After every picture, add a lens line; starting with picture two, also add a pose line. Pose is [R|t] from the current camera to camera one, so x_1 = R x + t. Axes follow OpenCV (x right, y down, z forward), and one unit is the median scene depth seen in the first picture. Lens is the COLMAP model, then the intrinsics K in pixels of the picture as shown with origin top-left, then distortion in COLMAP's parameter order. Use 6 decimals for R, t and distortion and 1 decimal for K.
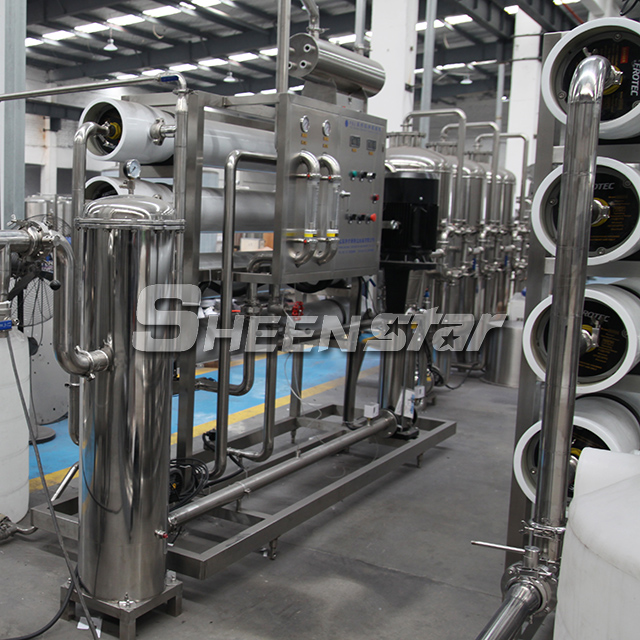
lens RADIAL K [[788.3, 0, 247.6], [0, 788.3, 319.9], [0, 0, 1]] dist [-0.020324, 0.001574]
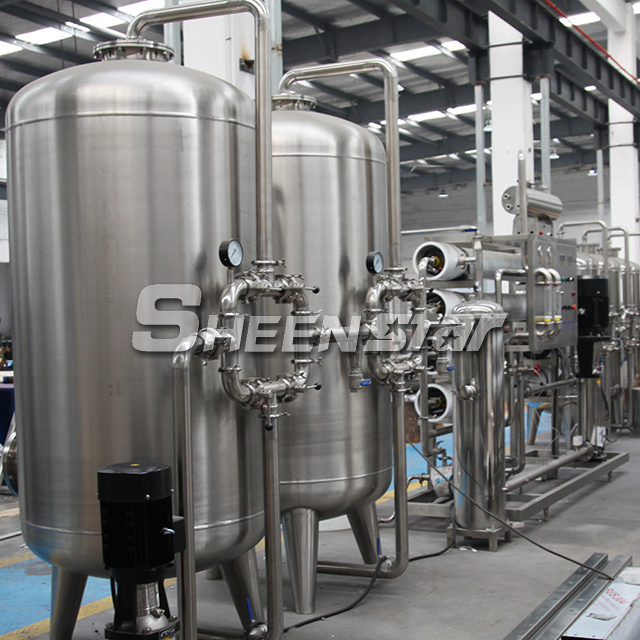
lens RADIAL K [[1214.5, 0, 320.0], [0, 1214.5, 320.0], [0, 0, 1]] dist [-0.145365, -0.065624]
pose [[0.992053, -0.042222, 0.118524, -0.540662], [0.056128, 0.991597, -0.116557, 0.122590], [-0.112606, 0.122283, 0.986086, -1.097715]]
